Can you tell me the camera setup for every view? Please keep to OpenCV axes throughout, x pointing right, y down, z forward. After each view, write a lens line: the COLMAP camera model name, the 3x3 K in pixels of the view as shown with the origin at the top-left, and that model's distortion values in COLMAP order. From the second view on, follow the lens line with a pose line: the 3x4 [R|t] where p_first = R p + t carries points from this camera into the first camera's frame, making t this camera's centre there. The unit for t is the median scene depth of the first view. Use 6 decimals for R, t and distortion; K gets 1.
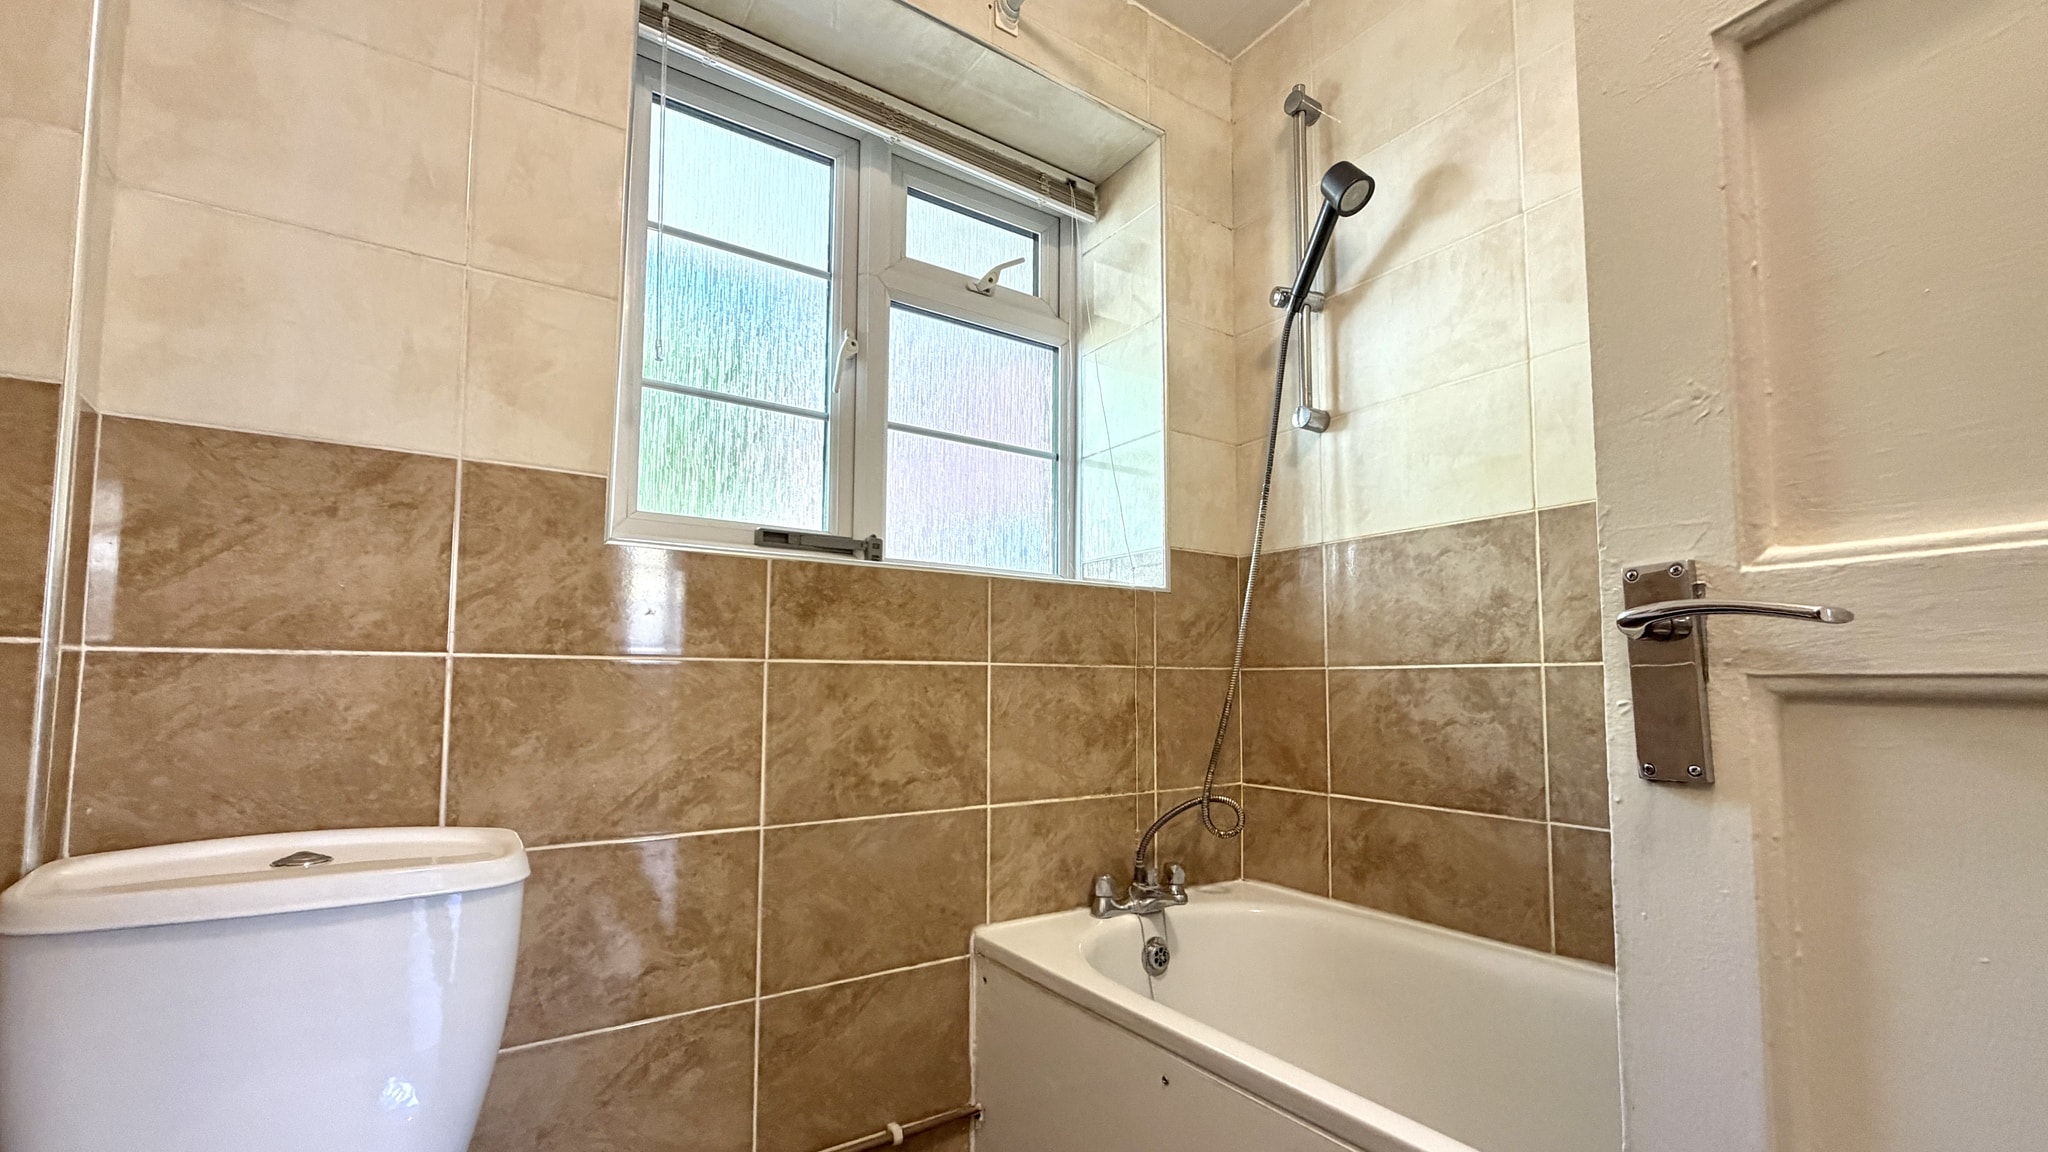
lens RADIAL K [[850.3, 0, 1022.9], [0, 850.3, 631.9], [0, 0, 1]] dist [0.000890, 0.000051]
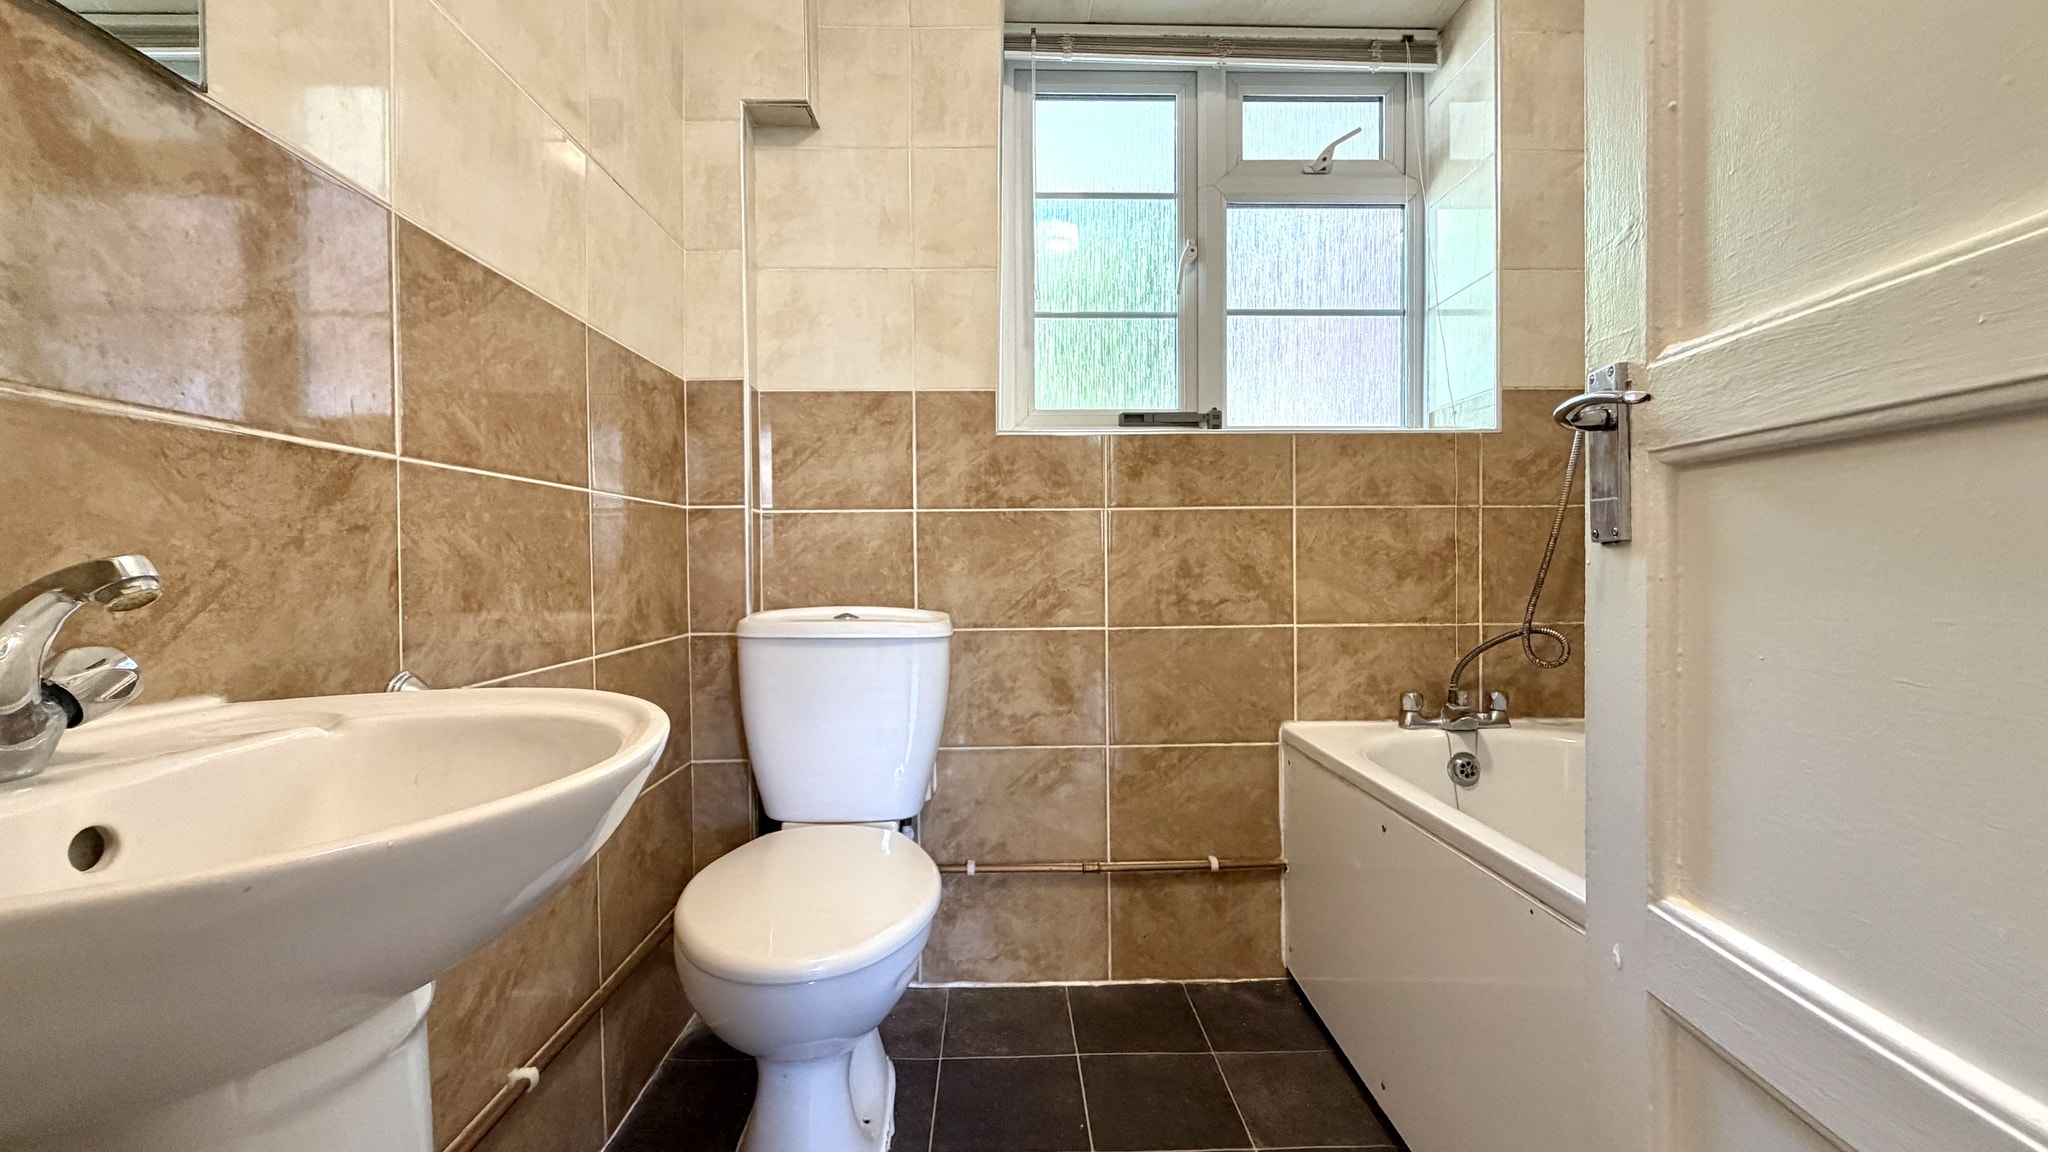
lens RADIAL K [[816.6, 0, 1020.5], [0, 816.6, 578.2], [0, 0, 1]] dist [-0.001840, 0.000136]
pose [[0.849233, -0.001065, -0.528018, 0.245463], [0.046079, 0.996332, 0.072101, 0.037742], [0.526004, -0.085561, 0.846167, -0.181585]]
